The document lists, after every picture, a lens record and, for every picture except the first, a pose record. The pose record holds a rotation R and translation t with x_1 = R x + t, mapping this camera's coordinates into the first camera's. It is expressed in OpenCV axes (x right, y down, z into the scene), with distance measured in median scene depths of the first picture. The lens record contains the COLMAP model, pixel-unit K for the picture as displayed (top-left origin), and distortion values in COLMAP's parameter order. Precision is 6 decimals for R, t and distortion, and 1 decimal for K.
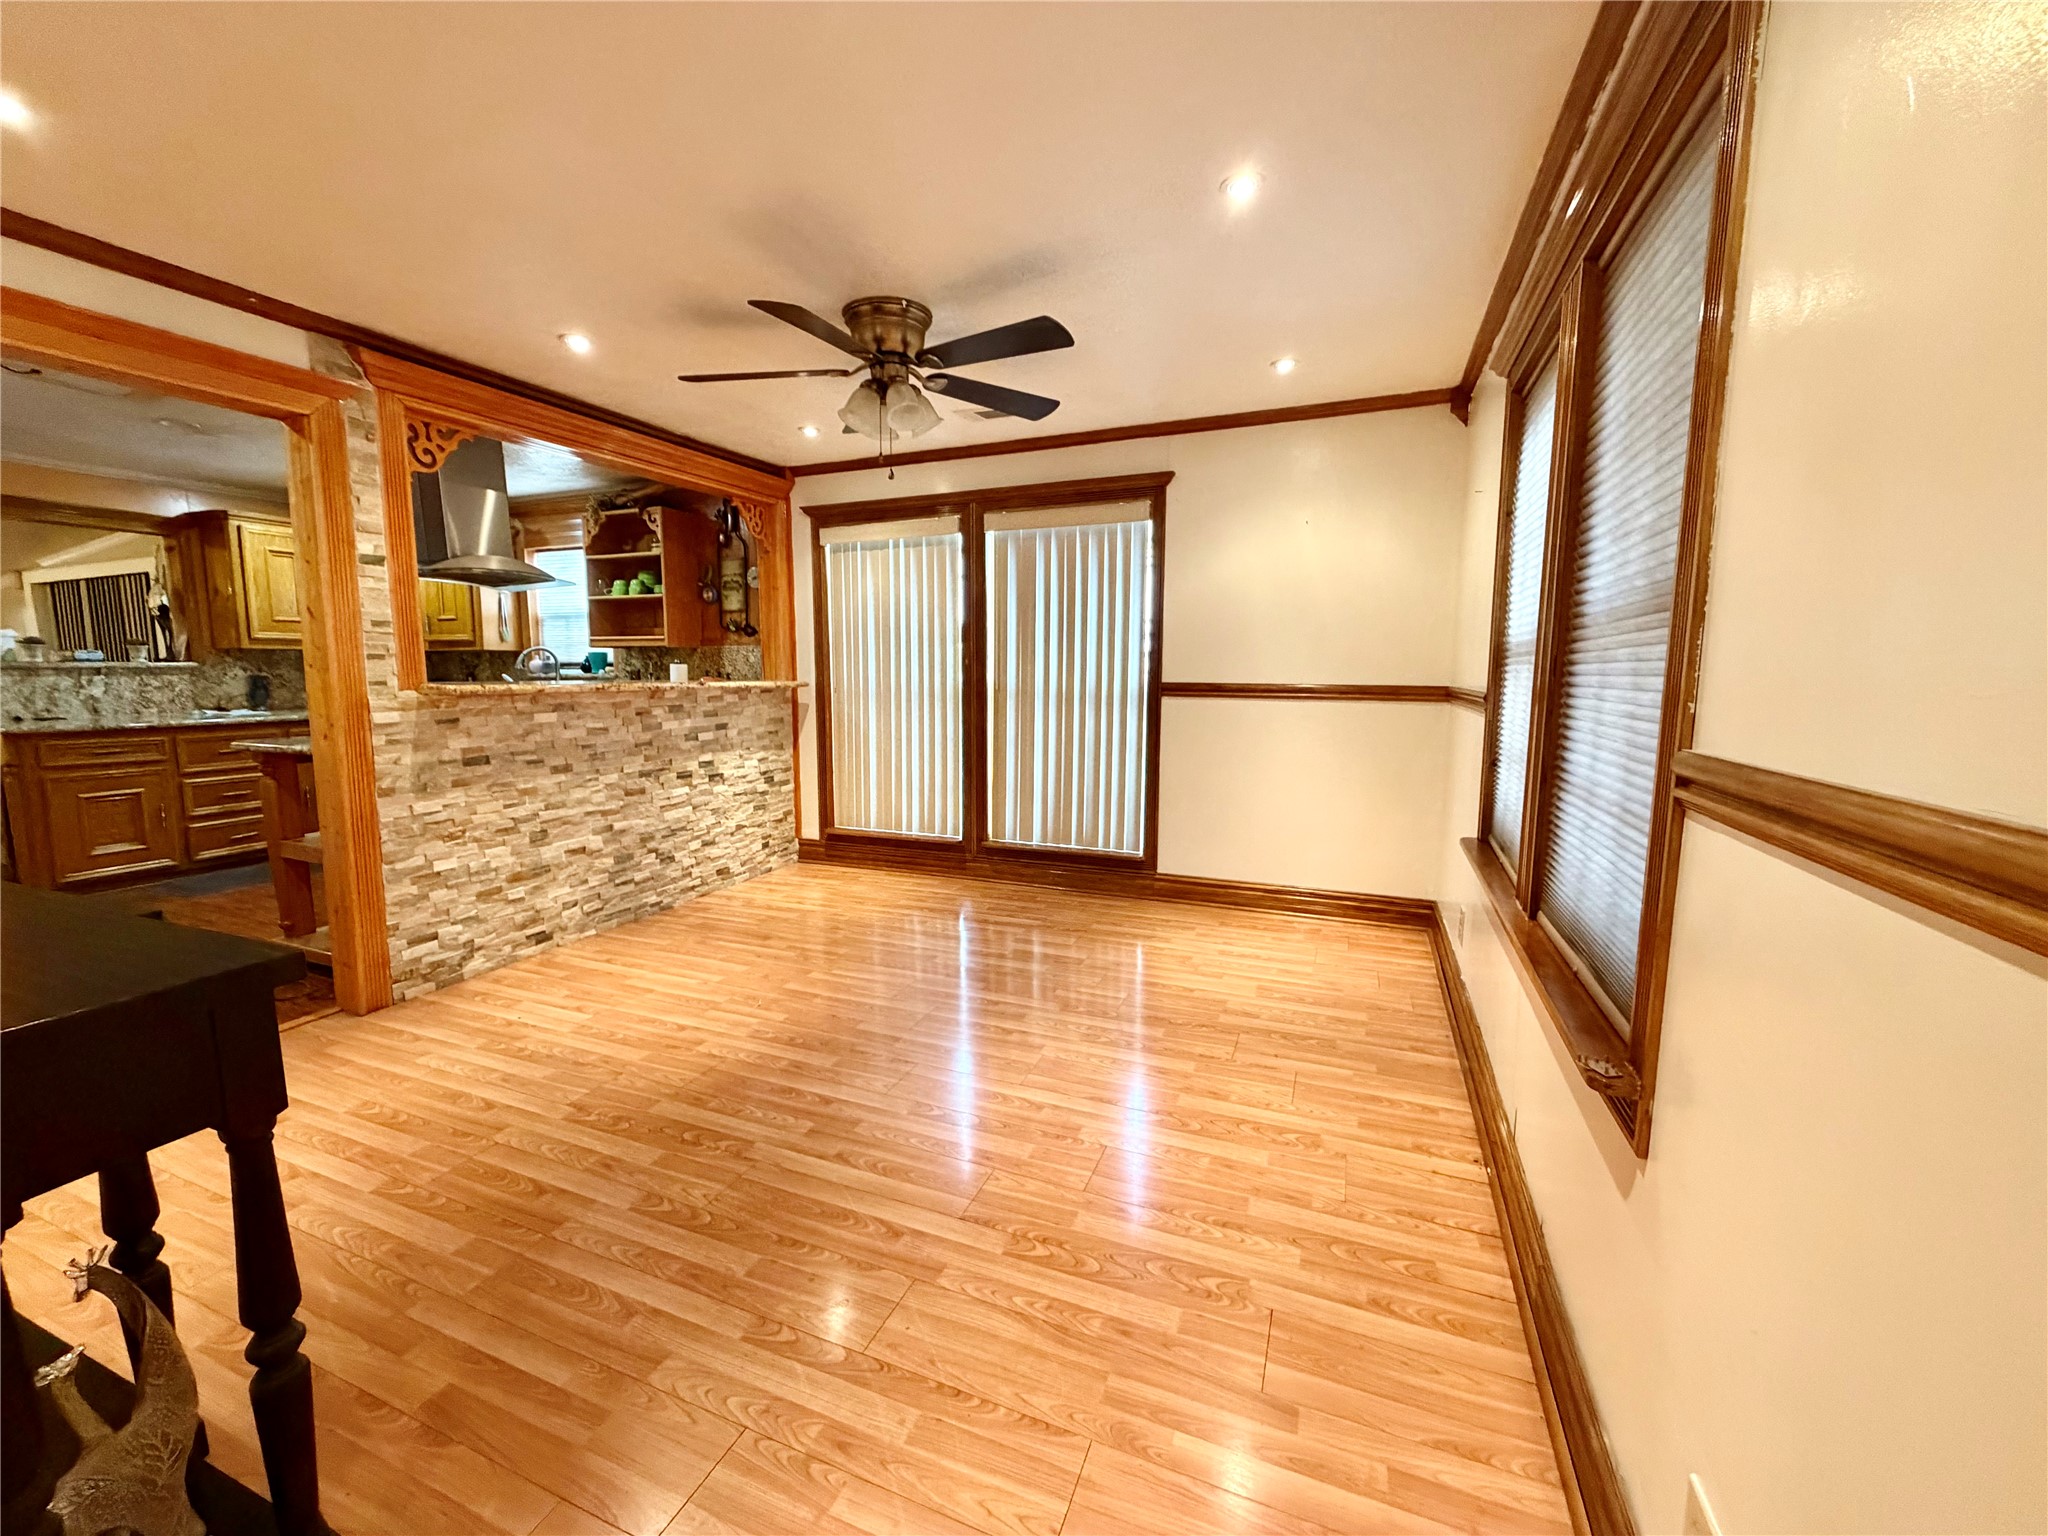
lens RADIAL K [[814.1, 0, 1019.4], [0, 814.1, 766.8], [0, 0, 1]] dist [0.000513, -0.000184]
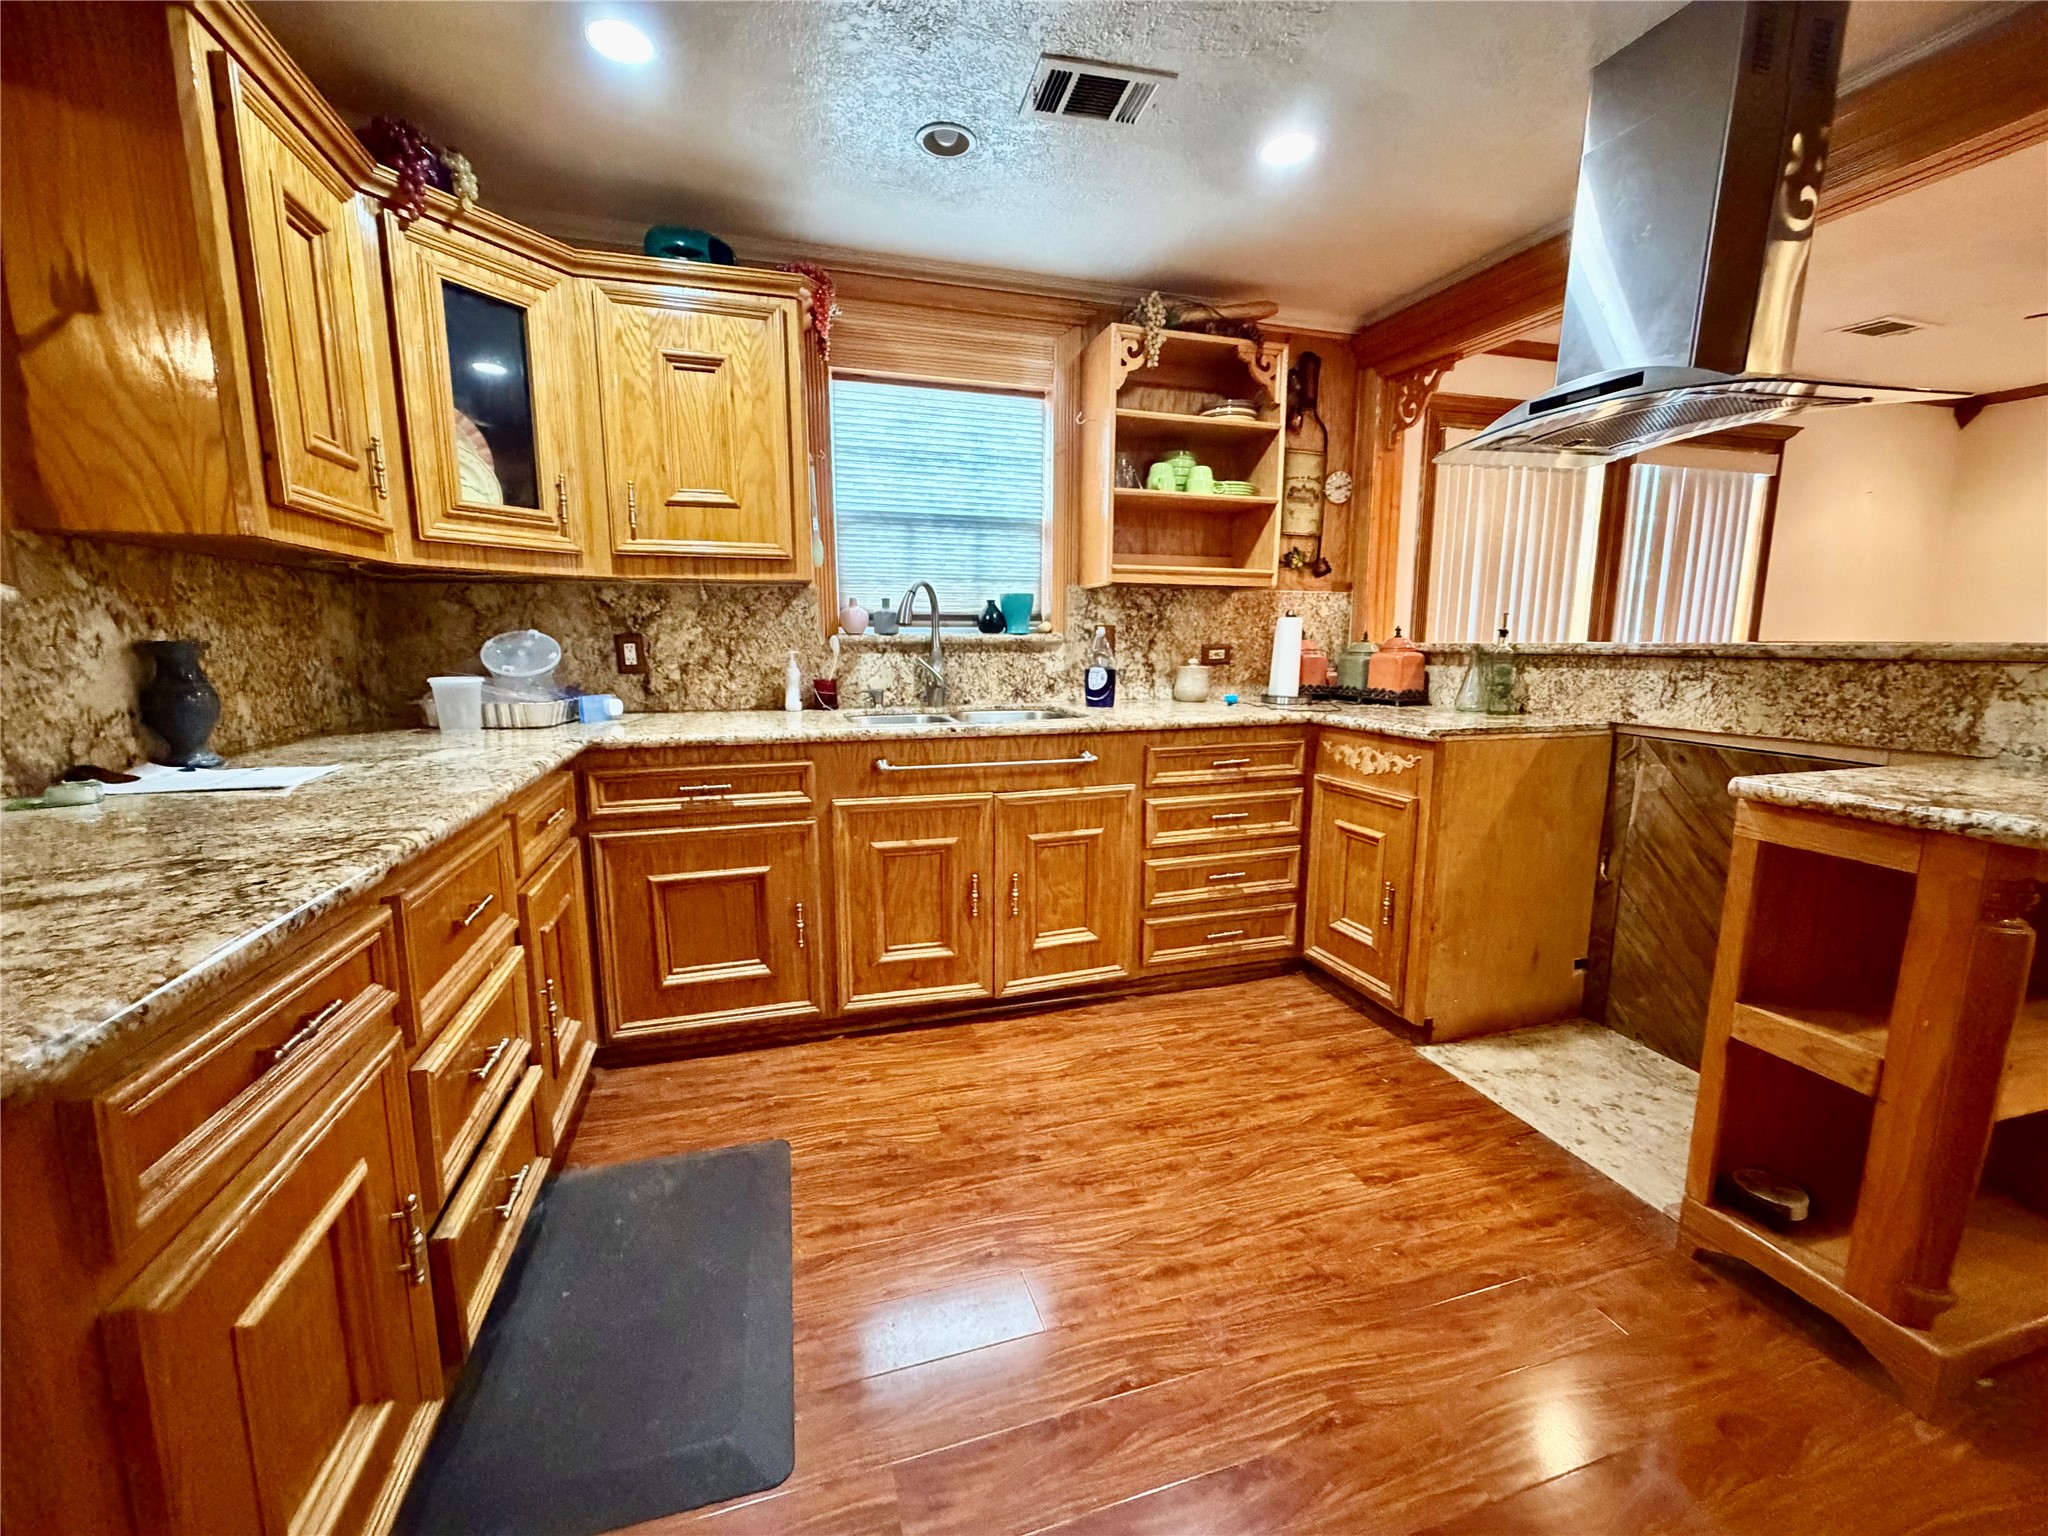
lens RADIAL K [[814.1, 0, 1015.7], [0, 814.1, 766.6], [0, 0, 1]] dist [0.000513, -0.000184]
pose [[0.773500, -0.102205, 0.625501, -0.955978], [0.076051, 0.994749, 0.068494, -0.071112], [-0.629217, -0.005410, 0.777211, 0.645633]]
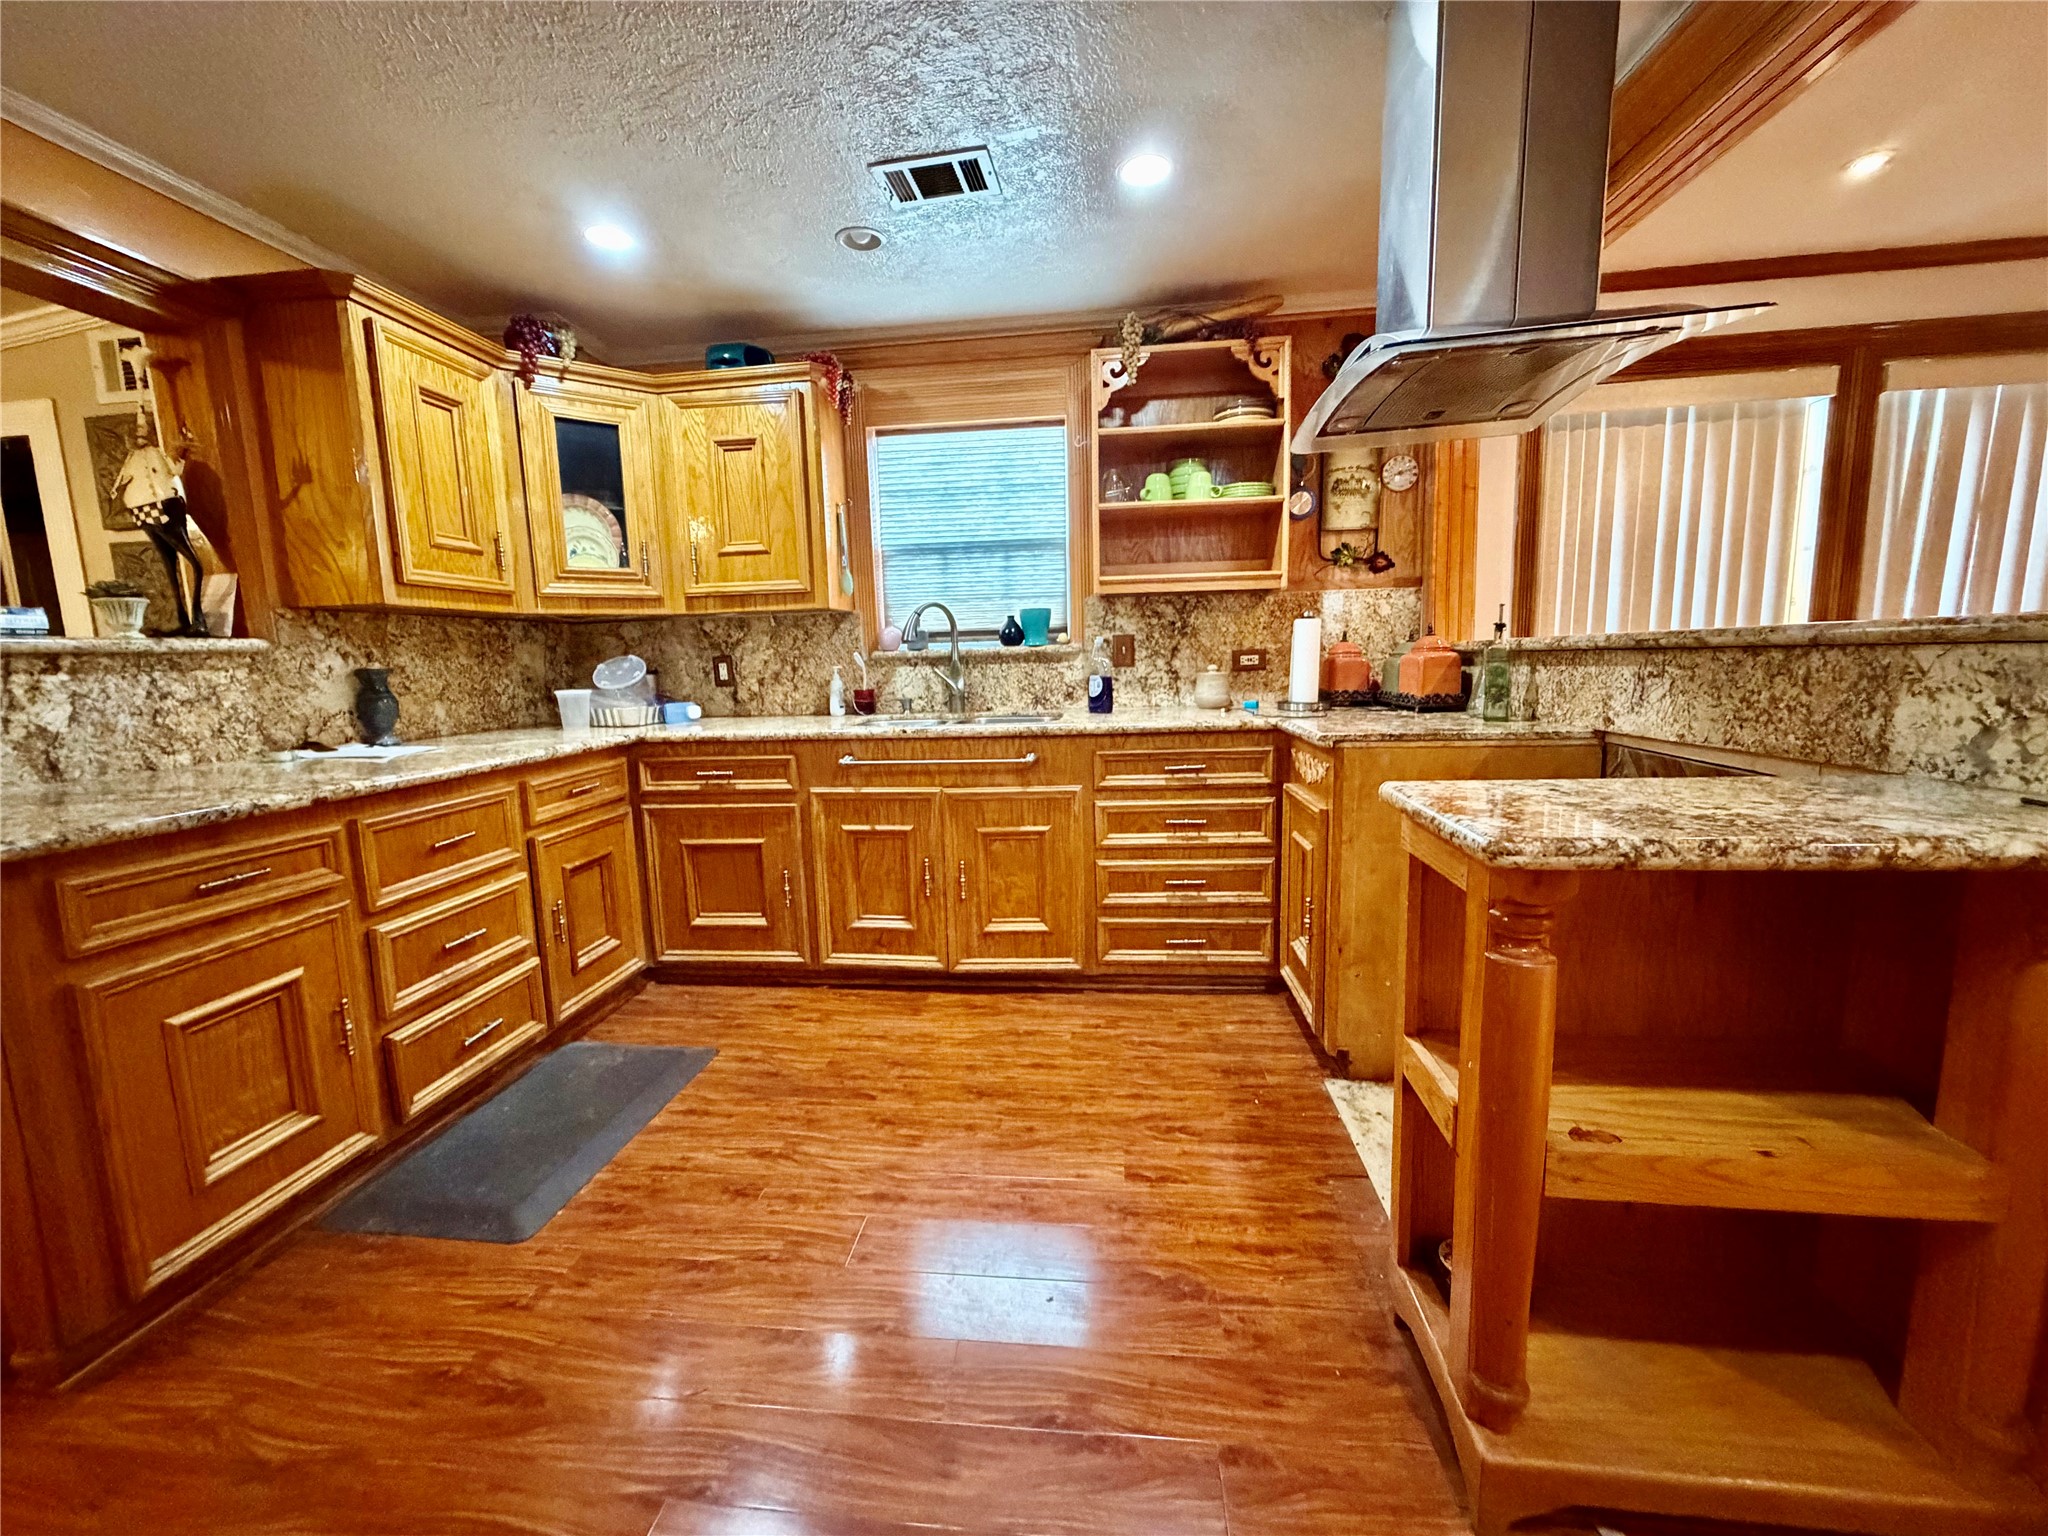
lens RADIAL K [[814.1, 0, 1018.5], [0, 814.1, 767.5], [0, 0, 1]] dist [0.000513, -0.000184]
pose [[0.960659, -0.068060, 0.269264, -0.765646], [0.064089, 0.997667, 0.023524, -0.046936], [-0.270237, -0.005341, 0.962779, 0.492854]]
